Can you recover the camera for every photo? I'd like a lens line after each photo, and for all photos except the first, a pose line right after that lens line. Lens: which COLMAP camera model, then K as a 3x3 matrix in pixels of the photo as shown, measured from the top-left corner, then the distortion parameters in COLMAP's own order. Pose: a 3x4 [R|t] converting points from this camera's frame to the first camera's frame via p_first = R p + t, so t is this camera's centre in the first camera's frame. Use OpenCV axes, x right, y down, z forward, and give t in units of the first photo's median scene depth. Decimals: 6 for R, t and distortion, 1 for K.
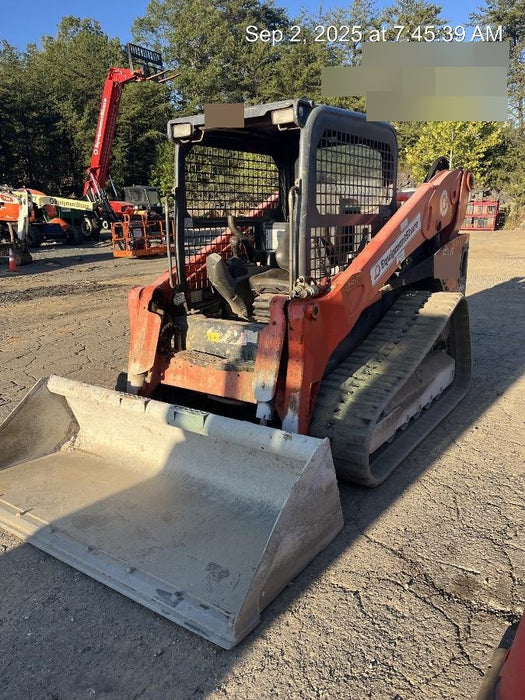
lens RADIAL K [[523.9, 0, 262.5], [0, 523.9, 350.0], [0, 0, 1]] dist [0.002028, -0.000472]
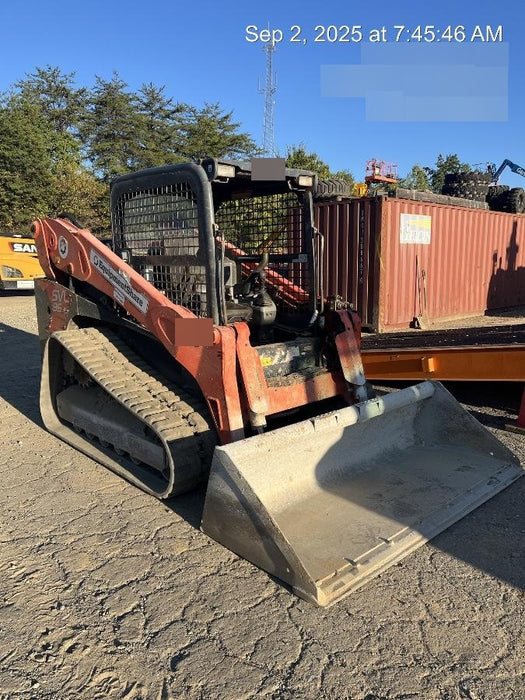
lens RADIAL K [[523.9, 0, 262.5], [0, 523.9, 350.0], [0, 0, 1]] dist [0.002028, -0.000472]
pose [[0.231587, -0.147454, 0.961574, -1.335136], [0.239502, 0.966664, 0.090553, -0.174219], [-0.942871, 0.209328, 0.259182, 0.845106]]
